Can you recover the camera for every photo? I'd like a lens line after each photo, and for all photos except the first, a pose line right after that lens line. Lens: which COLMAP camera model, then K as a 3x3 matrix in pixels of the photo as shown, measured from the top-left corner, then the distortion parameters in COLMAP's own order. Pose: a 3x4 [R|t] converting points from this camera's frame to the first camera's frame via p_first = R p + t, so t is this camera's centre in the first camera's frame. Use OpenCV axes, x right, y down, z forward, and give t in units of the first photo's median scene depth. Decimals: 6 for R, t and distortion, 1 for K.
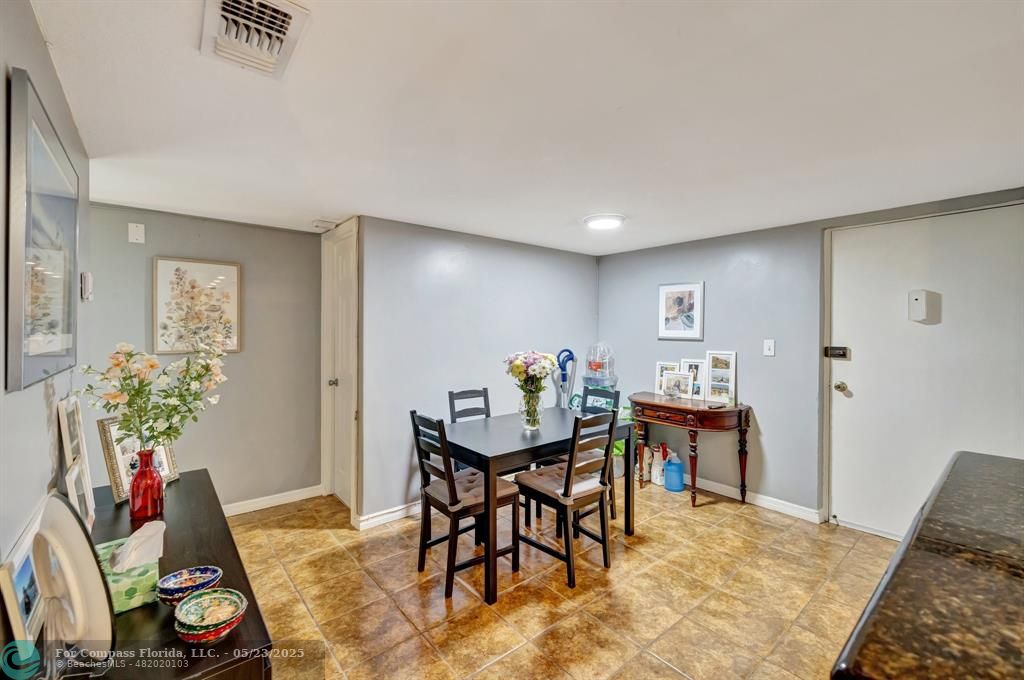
lens RADIAL K [[431.4, 0, 509.1], [0, 431.4, 335.8], [0, 0, 1]] dist [-0.000395, 0.000017]
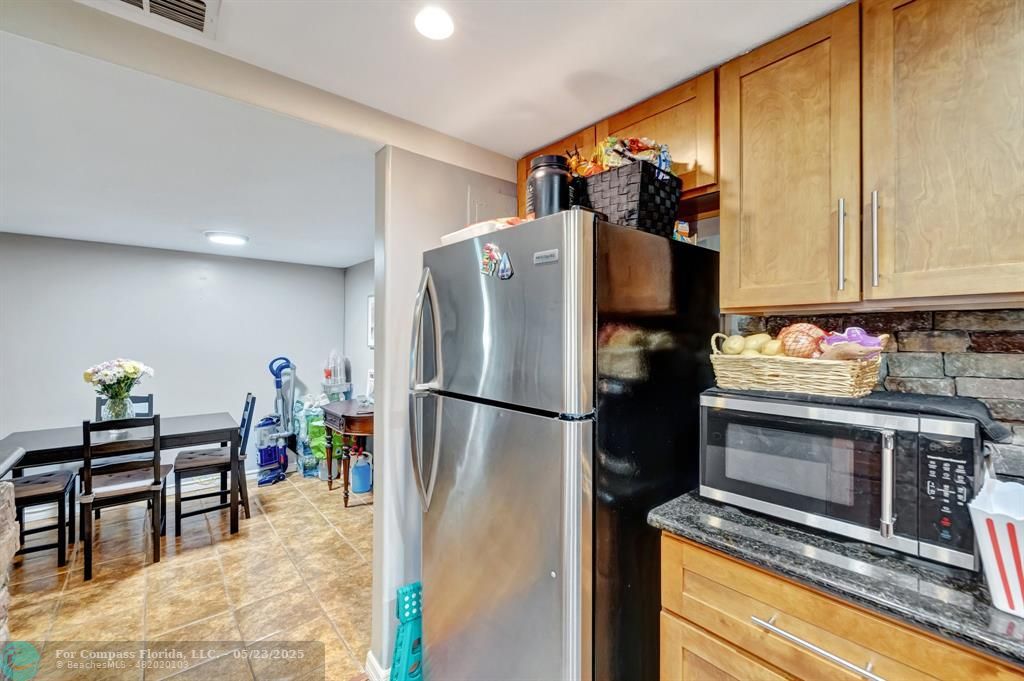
lens RADIAL K [[431.4, 0, 509.1], [0, 431.4, 336.3], [0, 0, 1]] dist [-0.000395, 0.000017]
pose [[0.999954, -0.000285, 0.009595, 1.017068], [0.000430, 0.999887, -0.015051, -0.005838], [-0.009590, 0.015054, 0.999841, -0.079396]]
